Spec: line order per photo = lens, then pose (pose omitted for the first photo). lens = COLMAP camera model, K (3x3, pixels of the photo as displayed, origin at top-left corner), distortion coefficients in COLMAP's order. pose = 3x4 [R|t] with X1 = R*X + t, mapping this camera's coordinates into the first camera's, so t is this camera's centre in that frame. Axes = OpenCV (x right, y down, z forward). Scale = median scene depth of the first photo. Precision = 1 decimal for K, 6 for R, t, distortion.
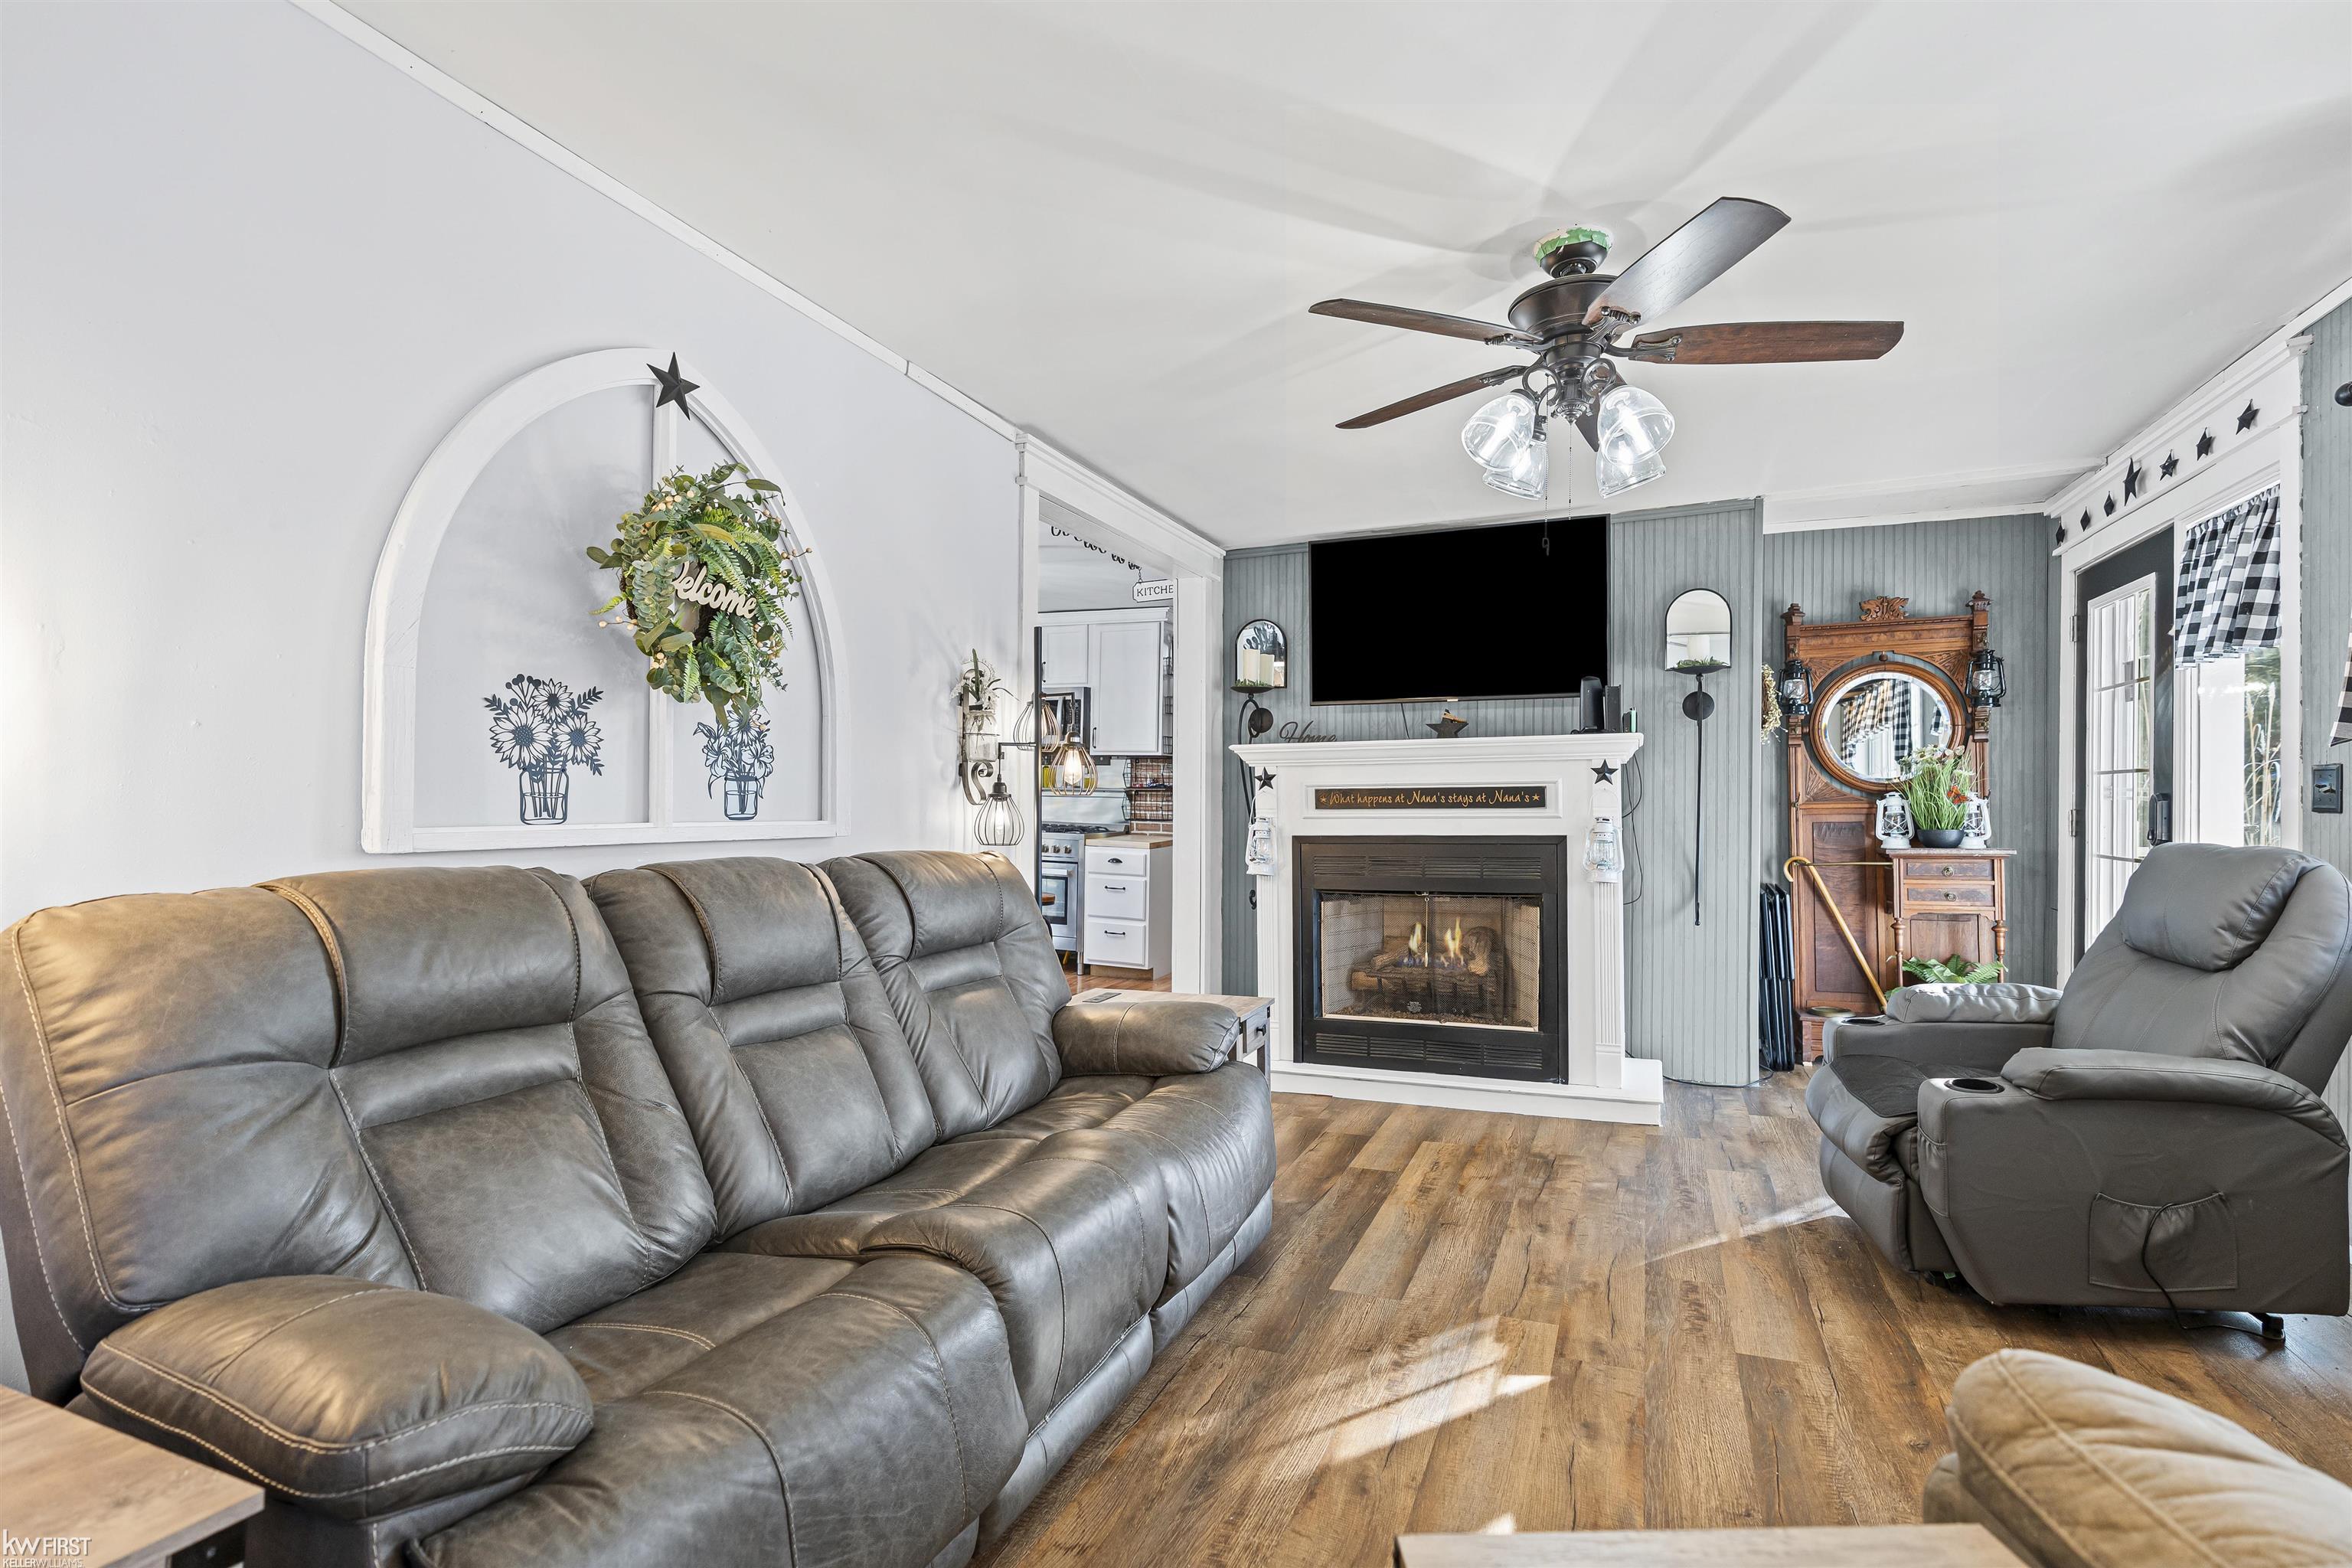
lens RADIAL K [[1063.5, 0, 1176.0], [0, 1063.5, 784.0], [0, 0, 1]] dist [-0.000594, -0.000047]
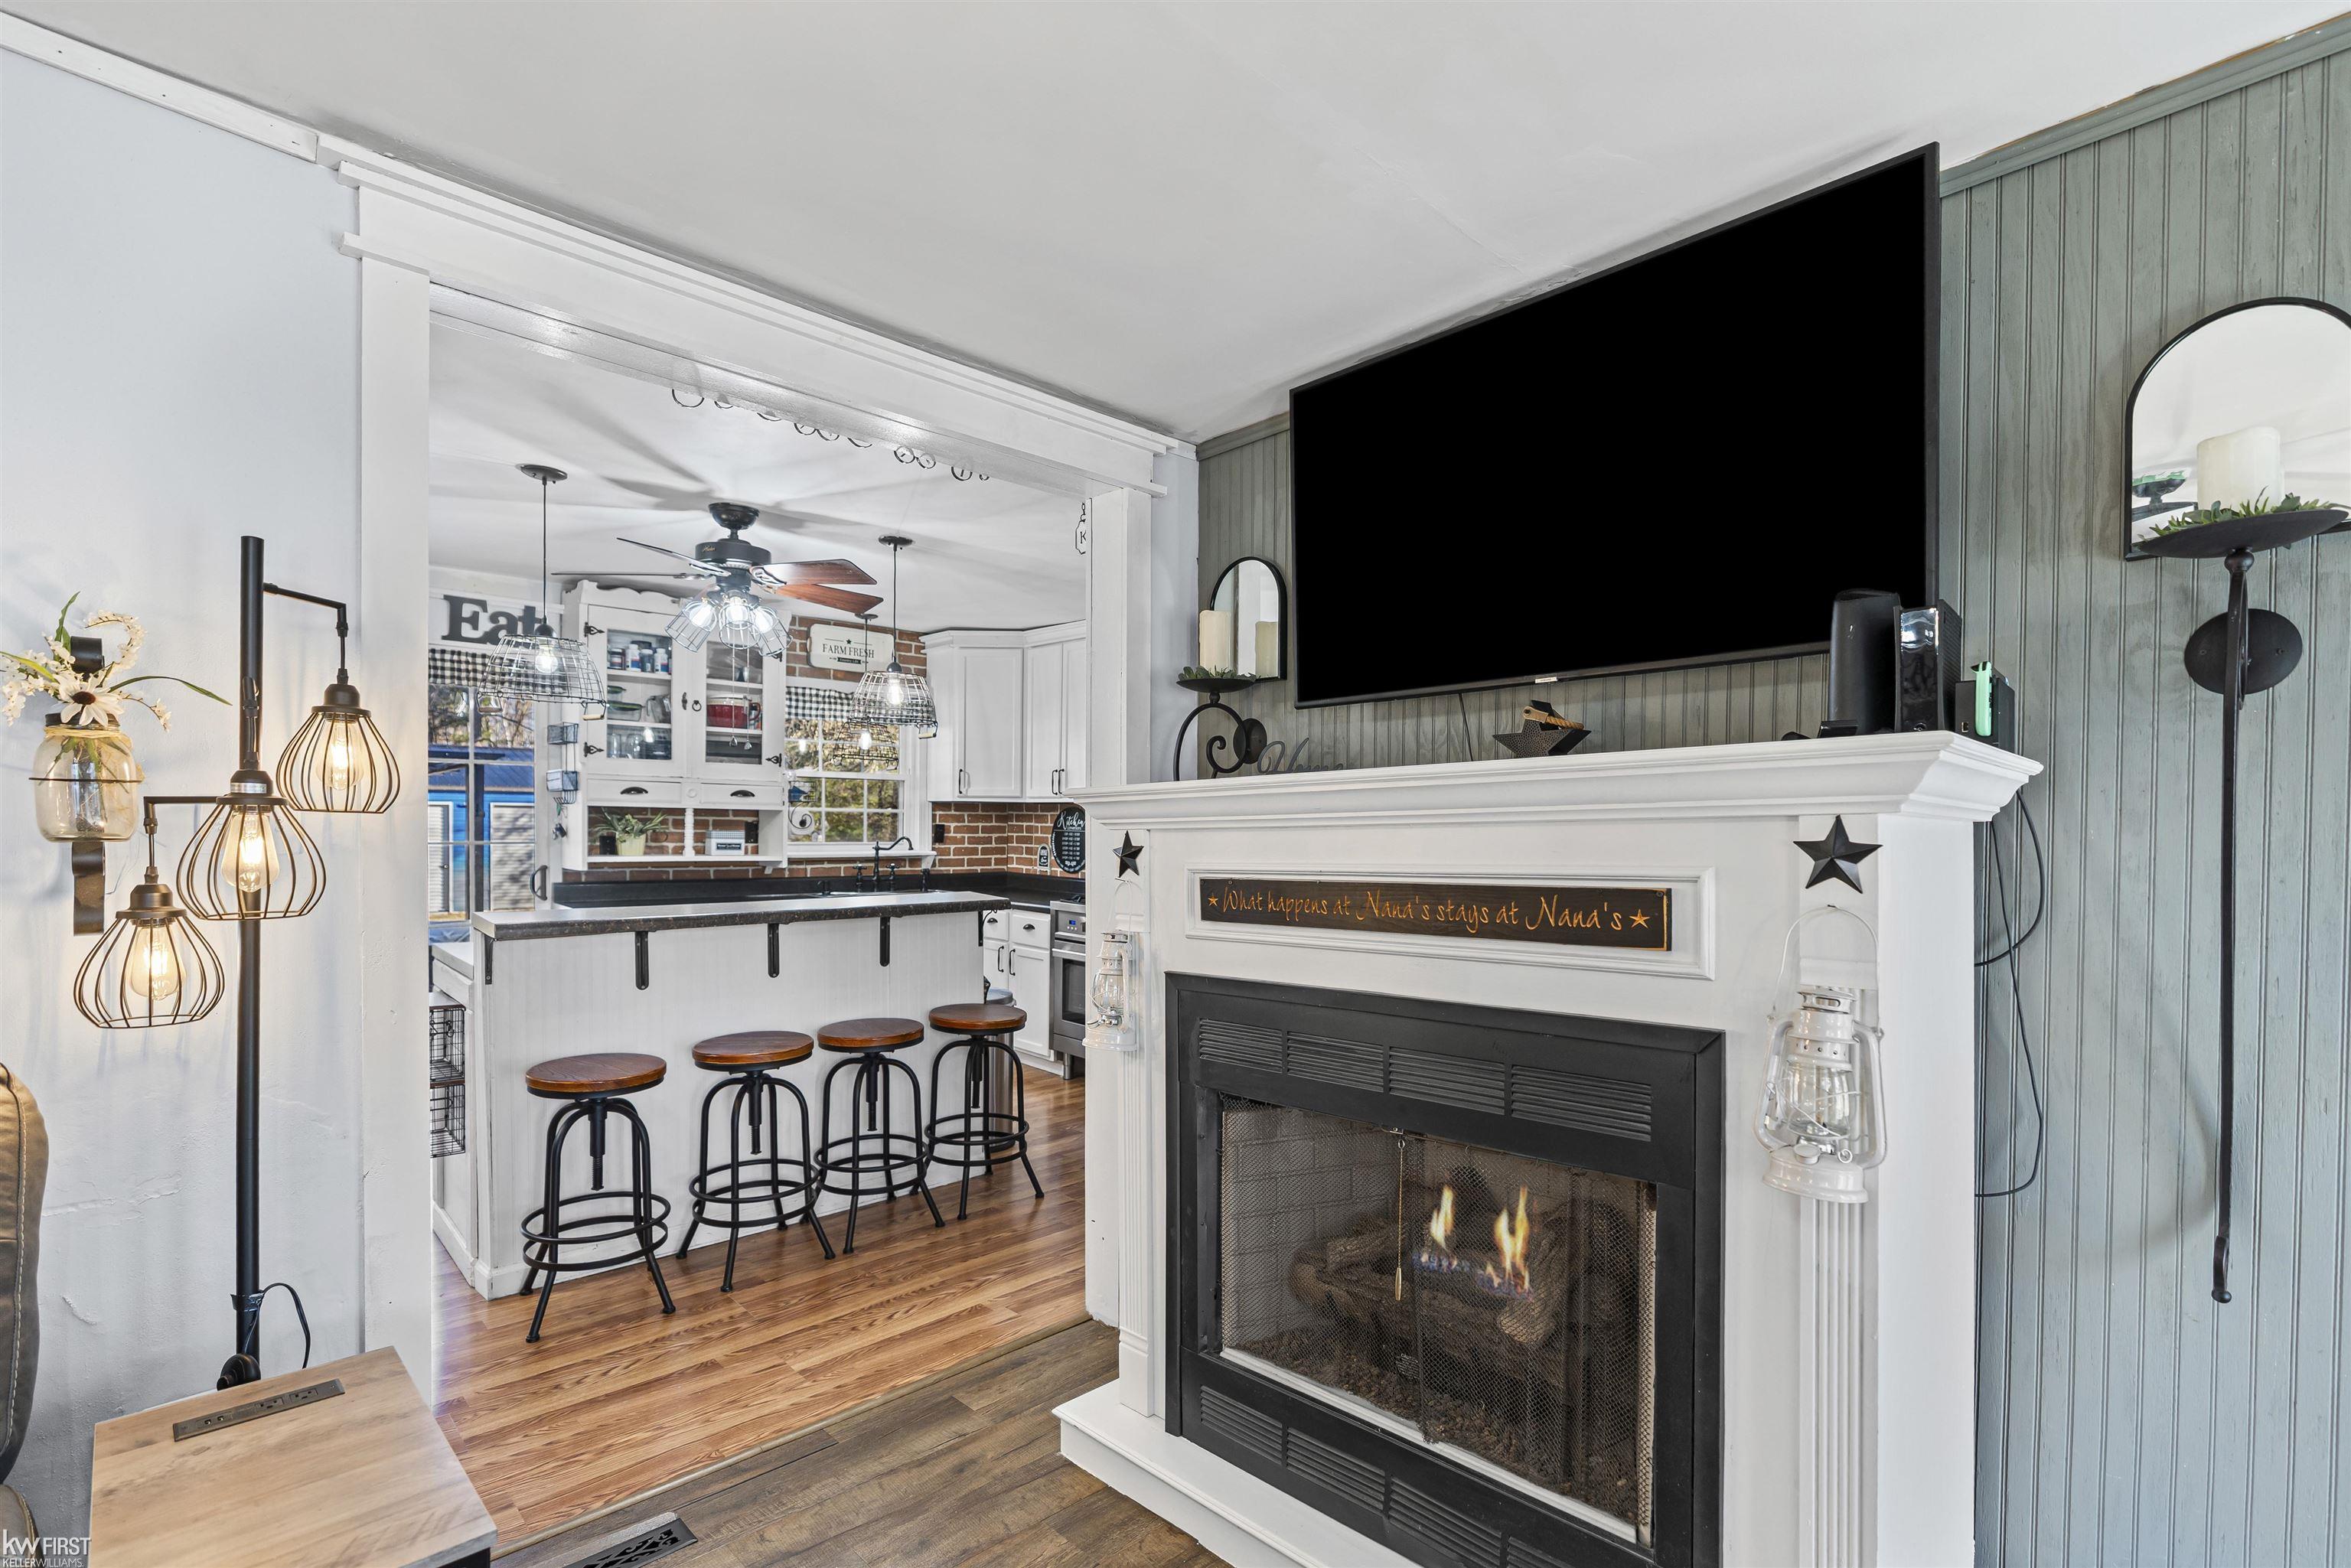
lens RADIAL K [[1087.5, 0, 1171.3], [0, 1087.5, 847.7], [0, 0, 1]] dist [-0.001829, -0.000387]
pose [[0.925556, 0.004403, -0.378585, 0.300107], [0.003315, 0.999800, 0.019732, -0.018480], [0.378596, -0.019518, 0.925356, 0.537242]]
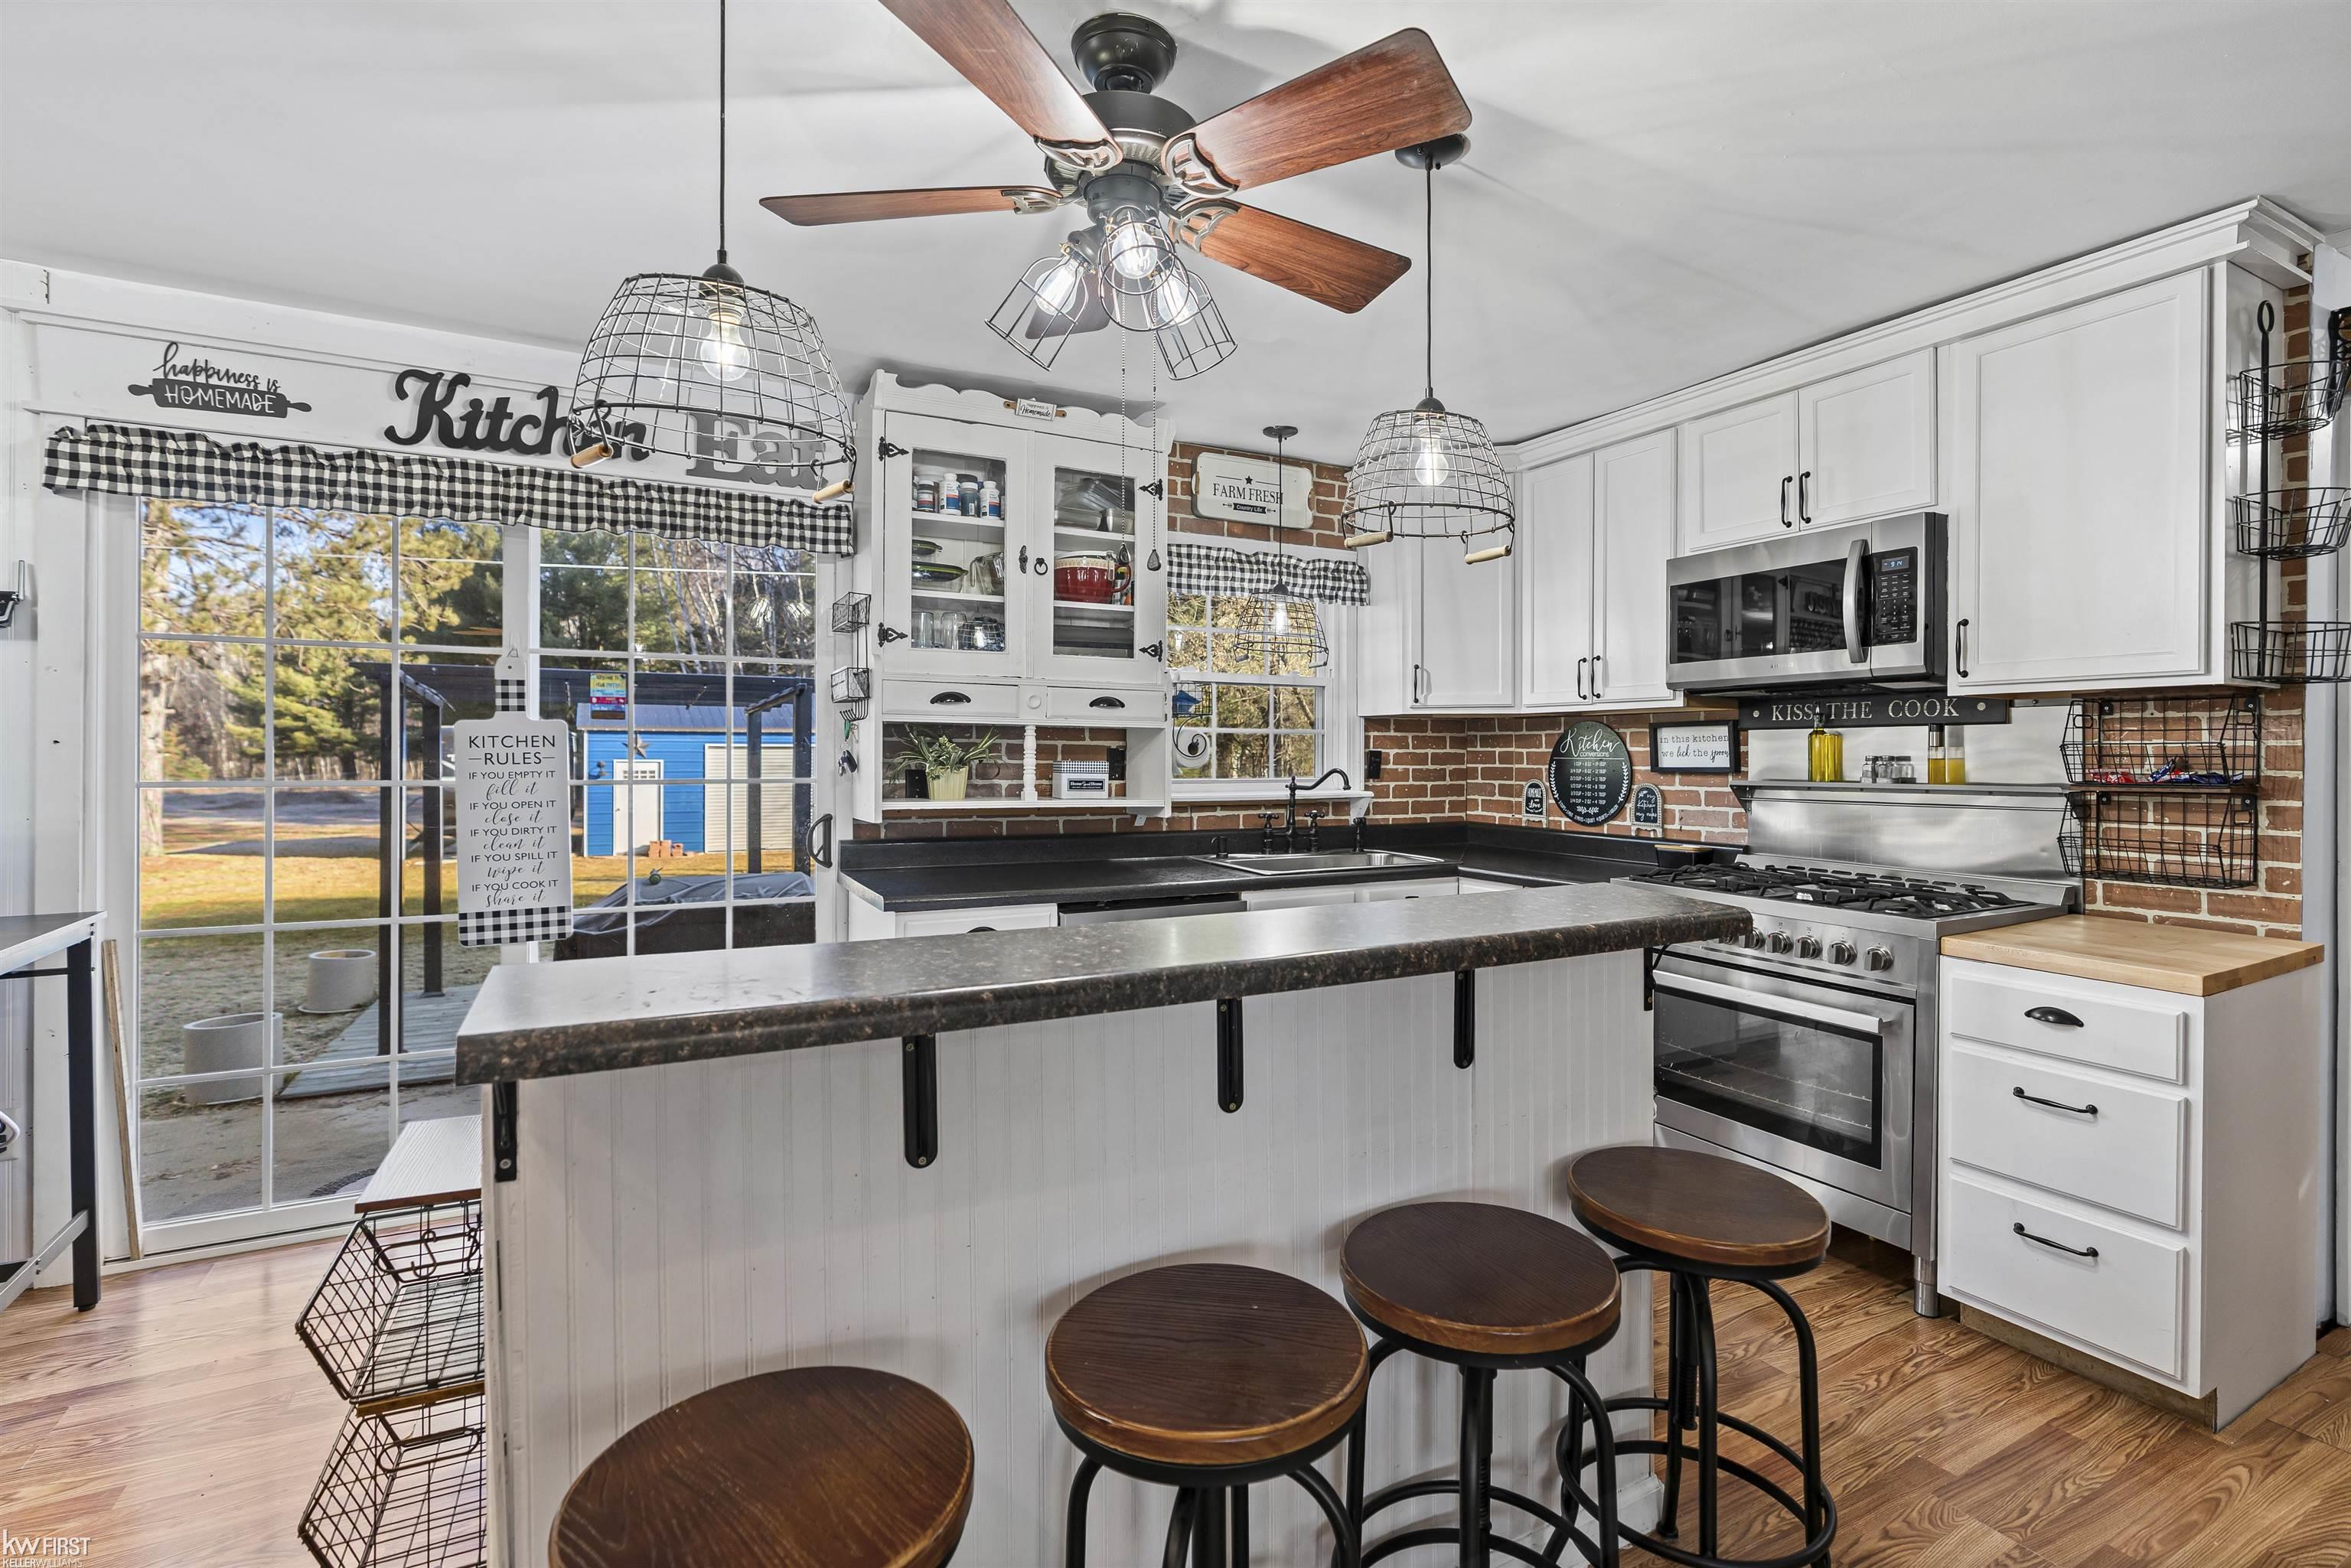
lens RADIAL K [[1080.8, 0, 1189.3], [0, 1080.8, 767.7], [0, 0, 1]] dist [-0.002176, -0.000213]
pose [[0.790933, -0.007397, -0.611858, -0.101496], [0.011012, 0.999937, 0.002146, -0.010487], [0.611803, -0.008435, 0.790965, 0.921845]]
